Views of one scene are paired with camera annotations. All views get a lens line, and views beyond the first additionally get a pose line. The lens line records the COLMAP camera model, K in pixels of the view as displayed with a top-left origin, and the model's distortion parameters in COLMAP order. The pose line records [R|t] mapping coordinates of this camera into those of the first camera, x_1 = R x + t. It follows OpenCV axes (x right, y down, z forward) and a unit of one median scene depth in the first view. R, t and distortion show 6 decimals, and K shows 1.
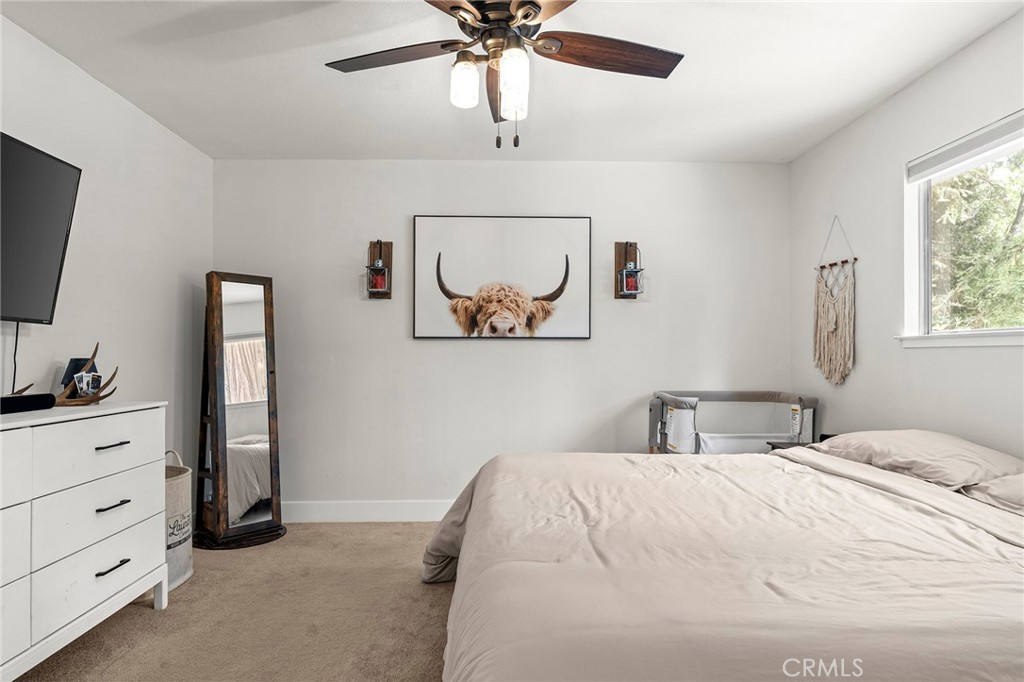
lens RADIAL K [[586.0, 0, 511.7], [0, 586.0, 345.9], [0, 0, 1]] dist [-0.000168, 0.001625]
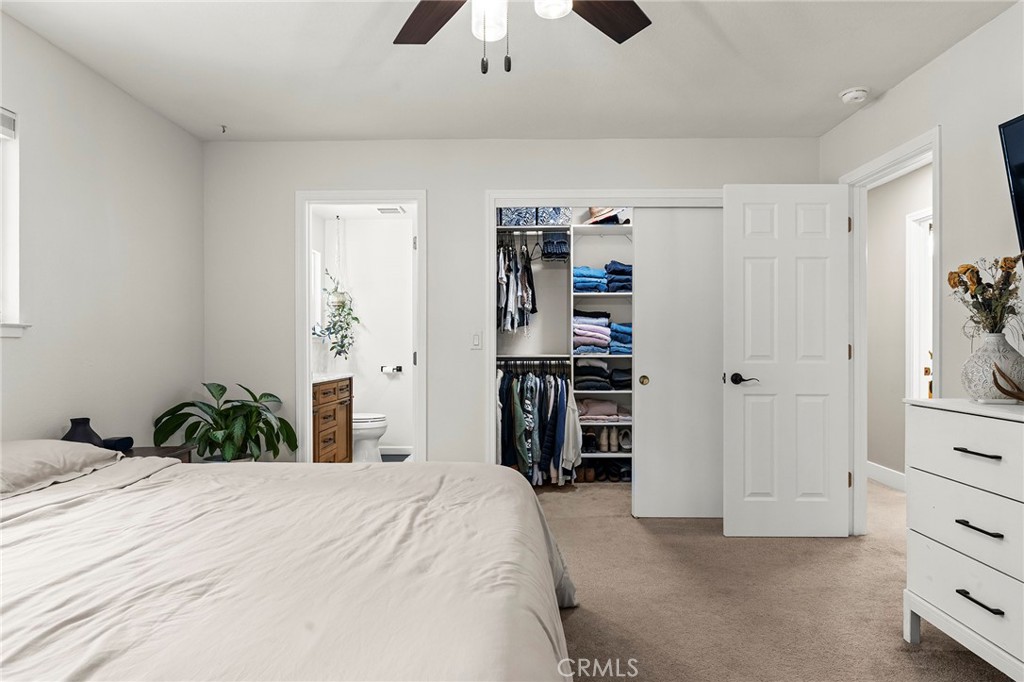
lens RADIAL K [[586.0, 0, 511.6], [0, 586.0, 340.6], [0, 0, 1]] dist [-0.000168, 0.001625]
pose [[-0.998989, 0.003563, 0.044807, -0.068504], [0.003009, 0.999918, -0.012445, 0.022937], [-0.044848, -0.012298, -0.998918, 1.929212]]
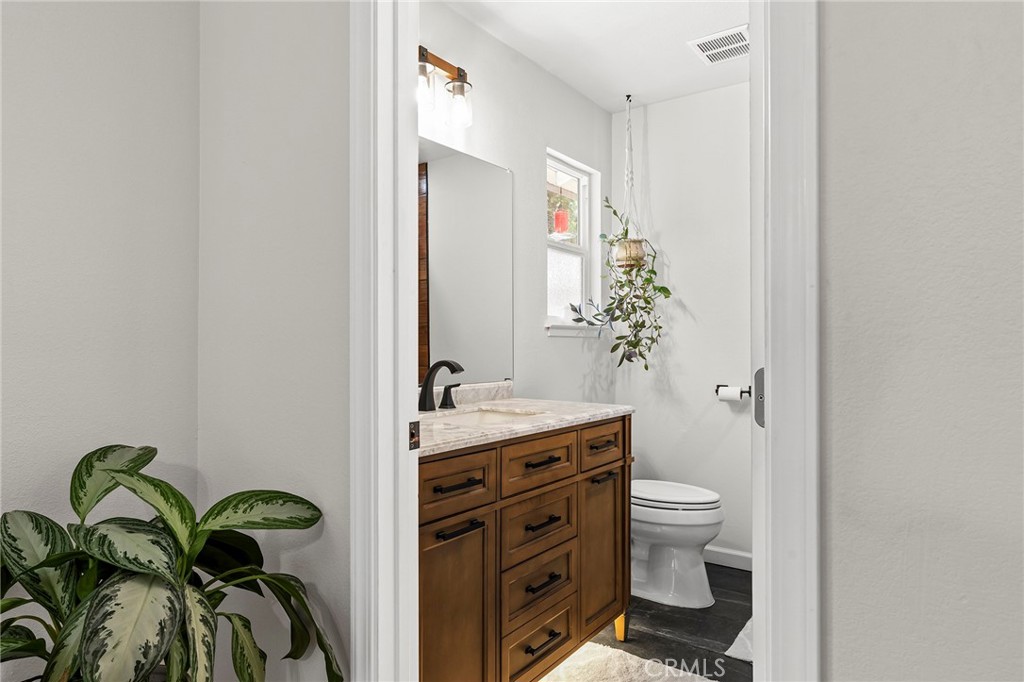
lens RADIAL K [[617.4, 0, 508.6], [0, 617.4, 338.4], [0, 0, 1]] dist [0.001469, 0.000350]
pose [[-0.796135, 0.009550, 0.605043, 0.021345], [-0.000201, 0.999871, -0.016045, 0.023098], [-0.605119, -0.012896, -0.796031, 1.470244]]
